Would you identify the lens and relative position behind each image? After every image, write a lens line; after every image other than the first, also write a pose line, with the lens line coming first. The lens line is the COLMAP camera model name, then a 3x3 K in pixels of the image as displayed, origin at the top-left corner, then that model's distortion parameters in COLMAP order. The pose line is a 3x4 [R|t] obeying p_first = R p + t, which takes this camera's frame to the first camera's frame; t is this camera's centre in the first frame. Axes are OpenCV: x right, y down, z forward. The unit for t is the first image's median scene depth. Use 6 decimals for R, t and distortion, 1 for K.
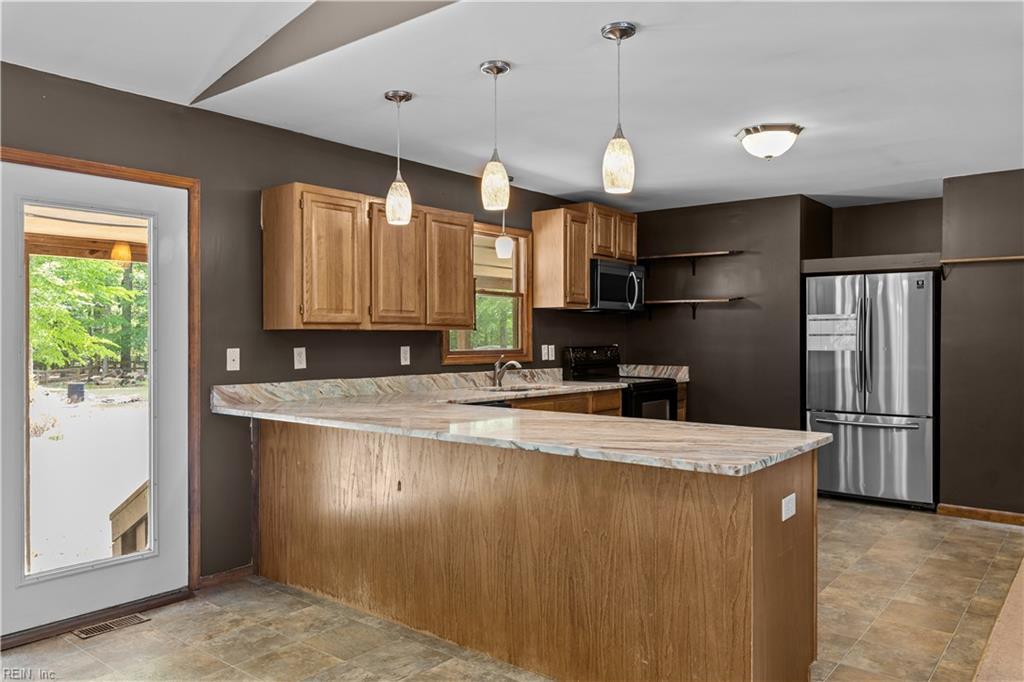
lens RADIAL K [[764.0, 0, 517.4], [0, 764.0, 334.5], [0, 0, 1]] dist [0.005553, 0.001257]
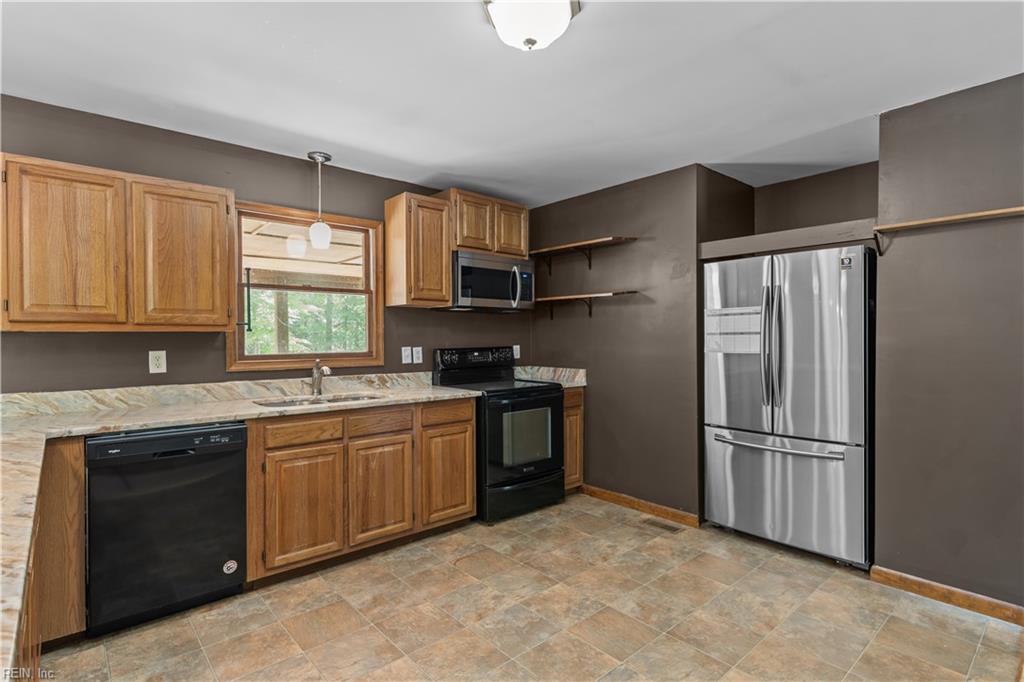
lens RADIAL K [[518.5, 0, 511.9], [0, 518.5, 339.3], [0, 0, 1]] dist [0.001317, 0.000454]
pose [[0.983984, -0.006152, -0.178148, 0.301773], [0.007333, 0.999955, 0.005970, 0.001947], [0.178104, -0.007181, 0.983986, 0.456146]]
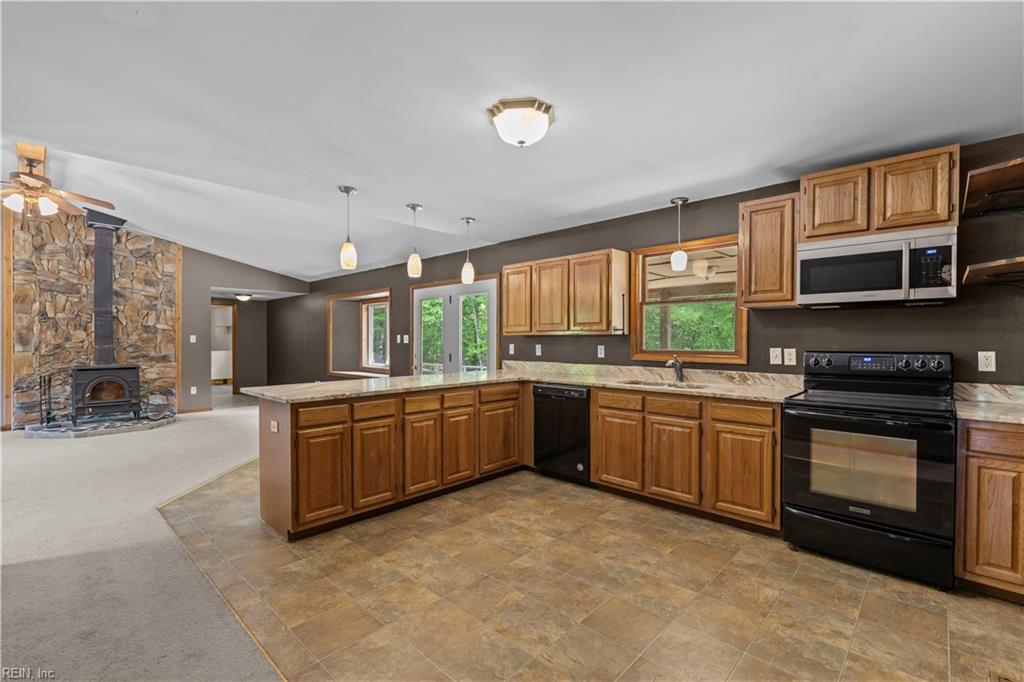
lens RADIAL K [[462.9, 0, 512.7], [0, 462.9, 342.7], [0, 0, 1]] dist [0.011463, -0.000408]
pose [[-0.100882, 0.006251, -0.994879, 0.699100], [0.000530, 0.999980, 0.006229, 0.003960], [0.994898, 0.000101, -0.100884, 0.822420]]
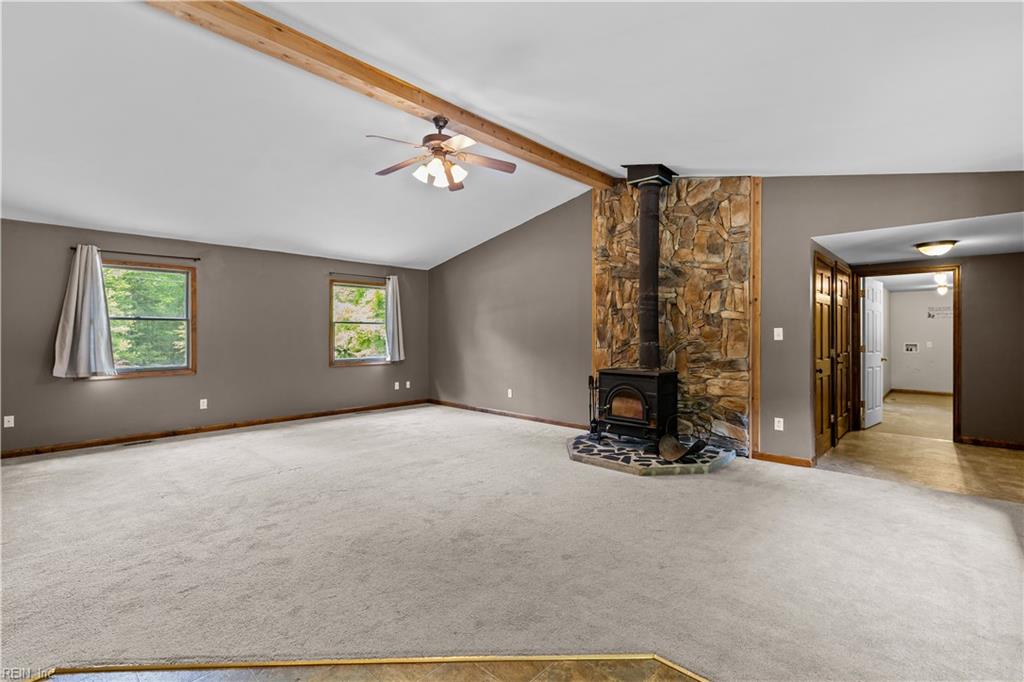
lens RADIAL K [[462.9, 0, 516.3], [0, 462.9, 333.1], [0, 0, 1]] dist [0.011463, -0.000408]
pose [[-0.997940, -0.003527, 0.064061, -0.219608], [-0.003946, 0.999972, -0.006426, 0.006548], [-0.064037, -0.006666, -0.997925, 0.548831]]
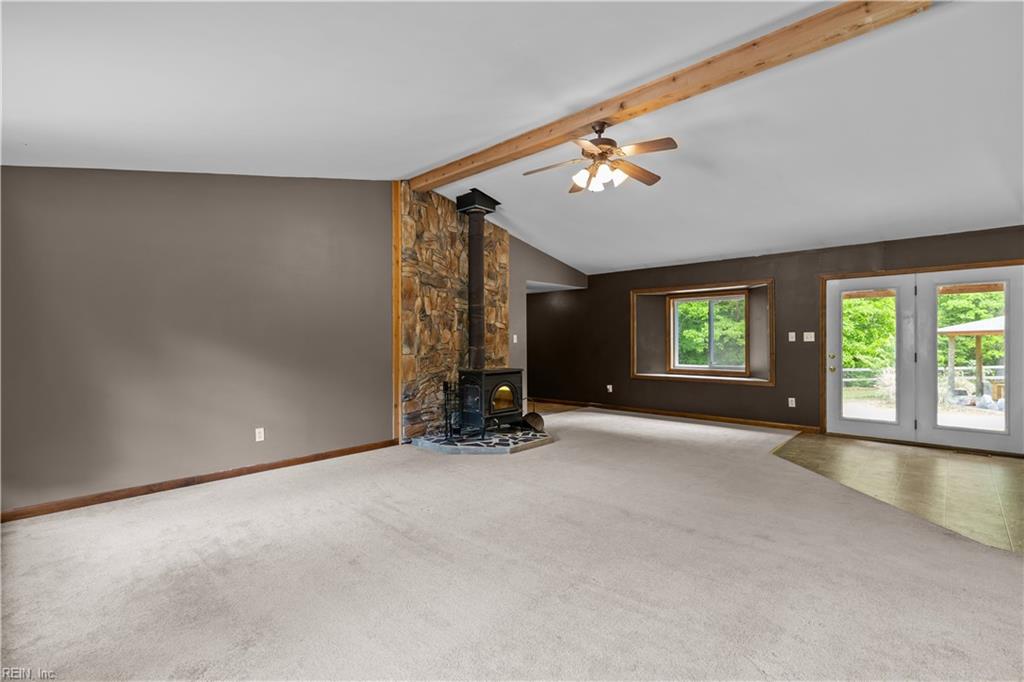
lens RADIAL K [[462.9, 0, 512.4], [0, 462.9, 345.3], [0, 0, 1]] dist [0.011463, -0.000408]
pose [[-0.079984, 0.014446, -0.996691, 0.645350], [0.007804, 0.999873, 0.013866, 0.001107], [0.996766, -0.006669, -0.080087, -0.210279]]
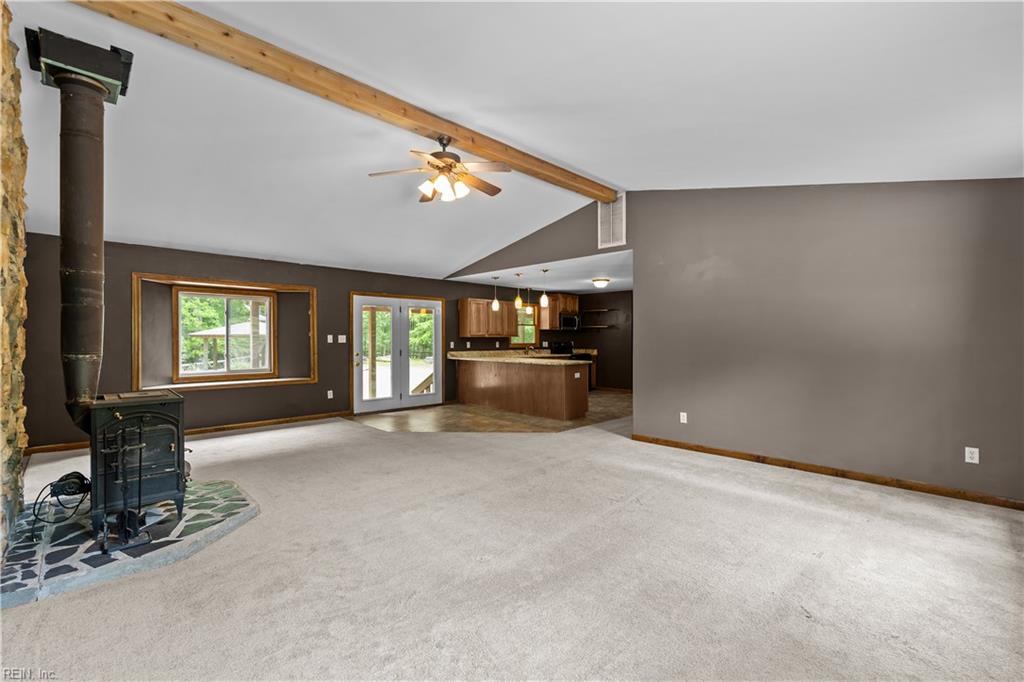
lens RADIAL K [[446.2, 0, 501.7], [0, 446.2, 345.7], [0, 0, 1]] dist [-0.001675, -0.000028]
pose [[0.990398, 0.003329, -0.138202, 0.125834], [-0.000846, 0.999837, 0.018019, -0.002502], [0.138240, -0.017729, 0.990240, -0.826313]]
